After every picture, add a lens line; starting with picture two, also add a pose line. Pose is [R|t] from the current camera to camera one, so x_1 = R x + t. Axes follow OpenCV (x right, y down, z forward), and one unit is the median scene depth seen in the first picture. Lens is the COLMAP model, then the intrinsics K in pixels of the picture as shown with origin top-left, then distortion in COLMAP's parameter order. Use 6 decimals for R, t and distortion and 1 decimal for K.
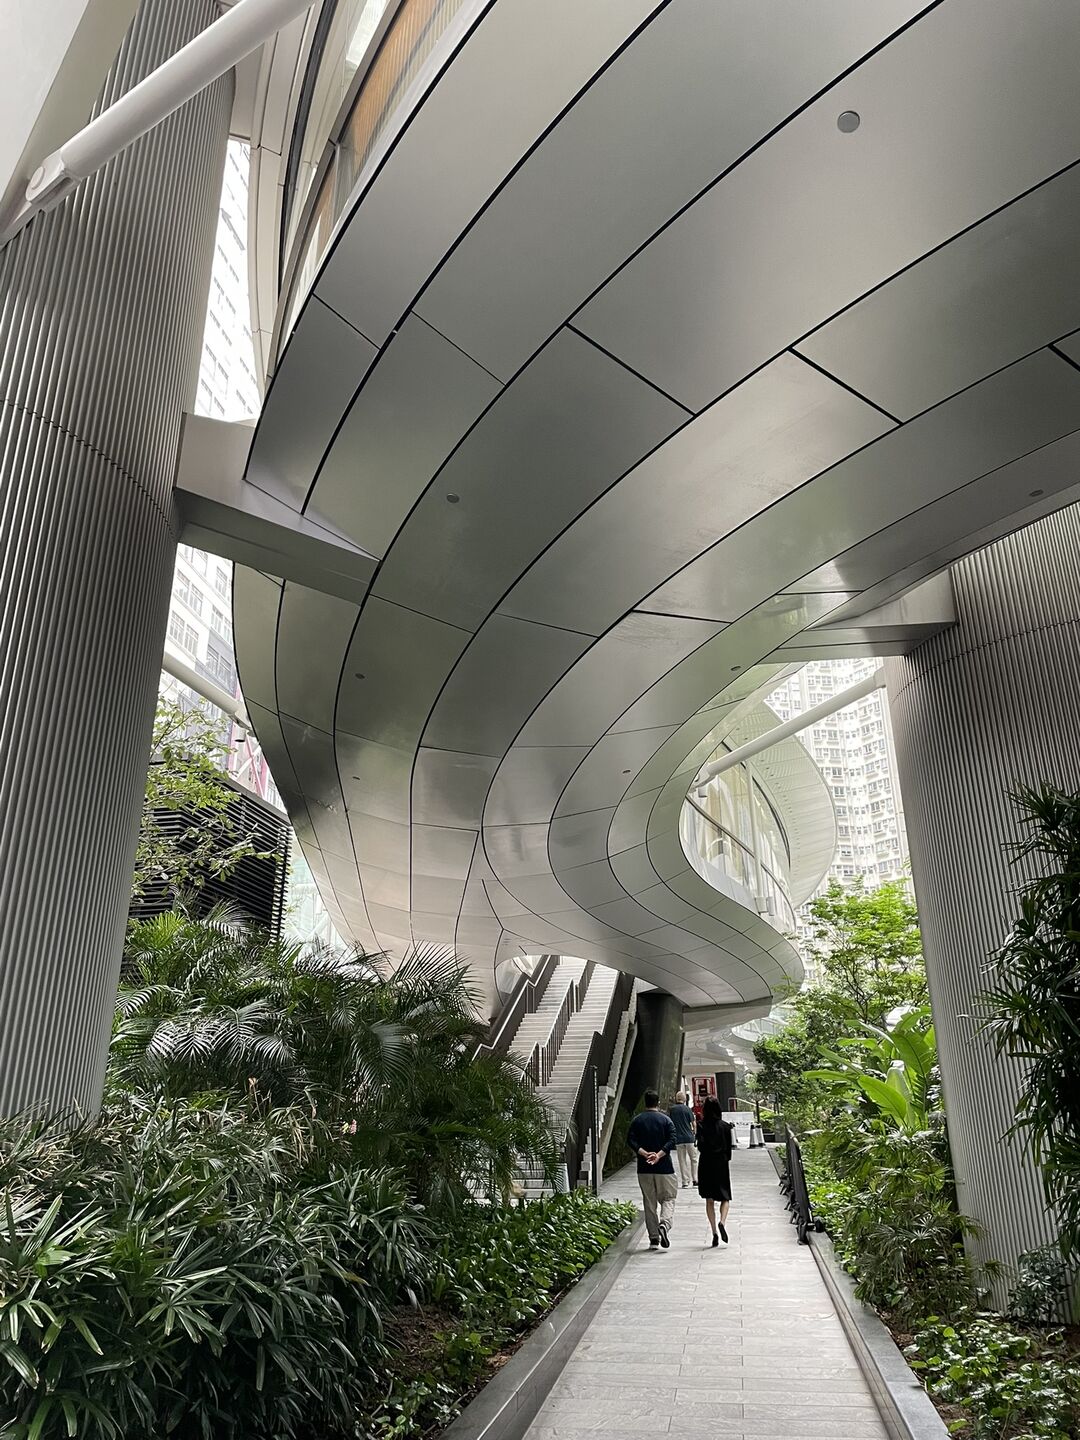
lens RADIAL K [[1059.1, 0, 540.0], [0, 1059.1, 720.0], [0, 0, 1]] dist [0.046866, -0.000448]
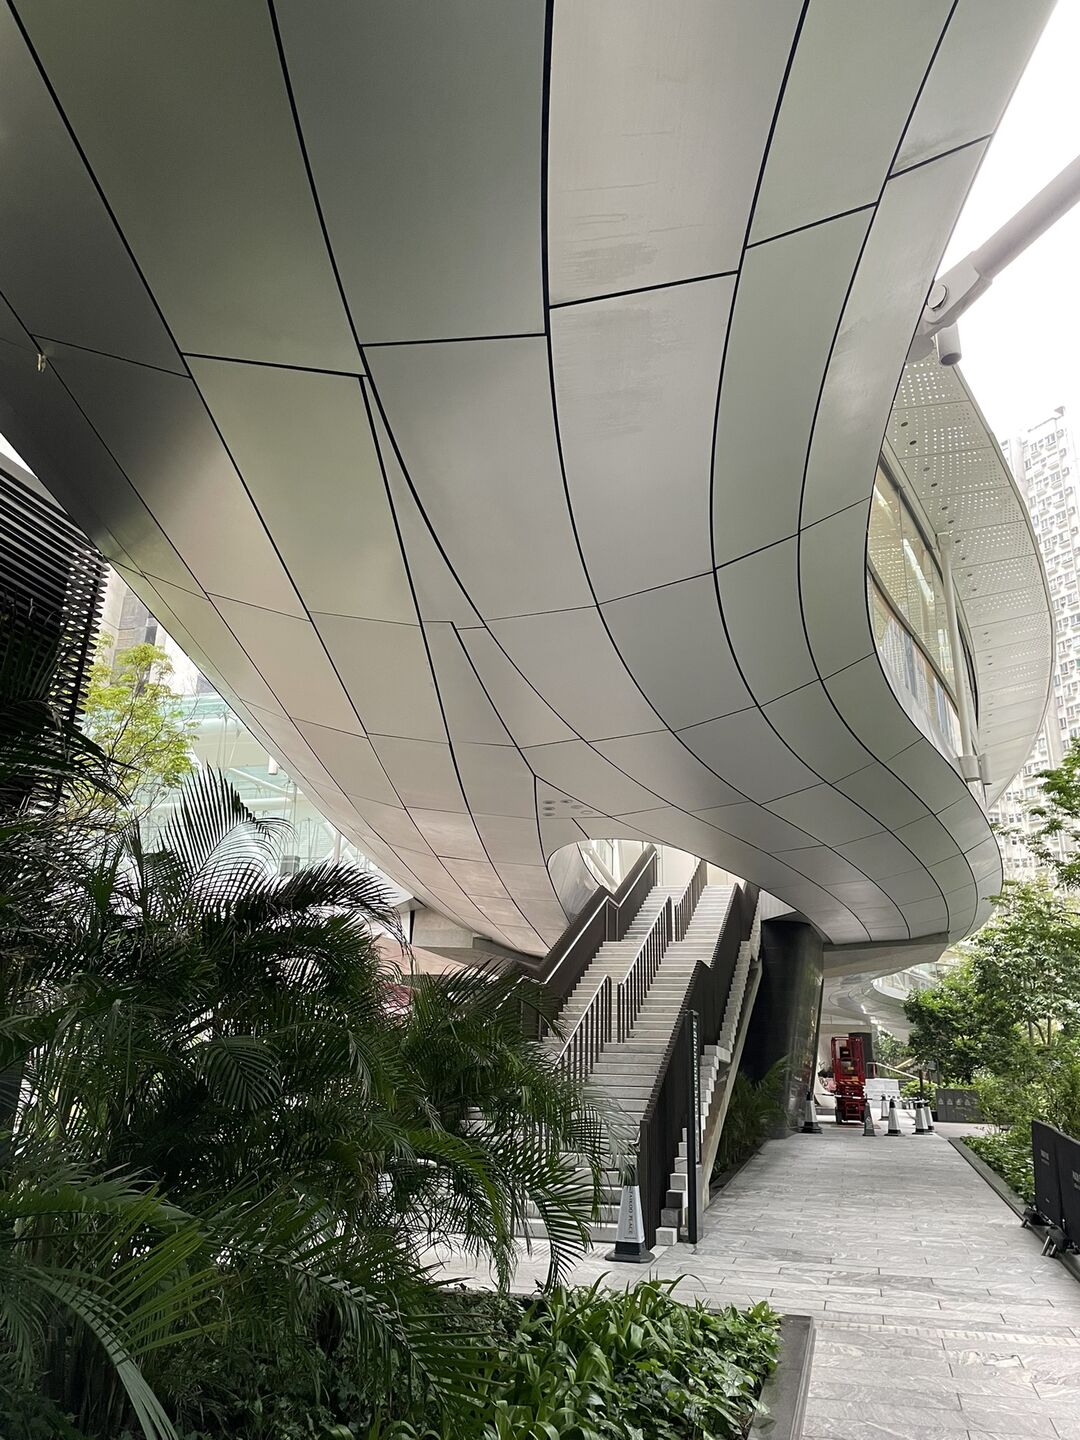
lens RADIAL K [[1059.1, 0, 540.0], [0, 1059.1, 720.0], [0, 0, 1]] dist [0.046866, -0.000448]
pose [[0.994122, -0.001590, -0.108252, 0.020361], [0.005891, 0.999205, 0.039427, 0.095308], [0.108103, -0.039833, 0.993341, 0.280158]]
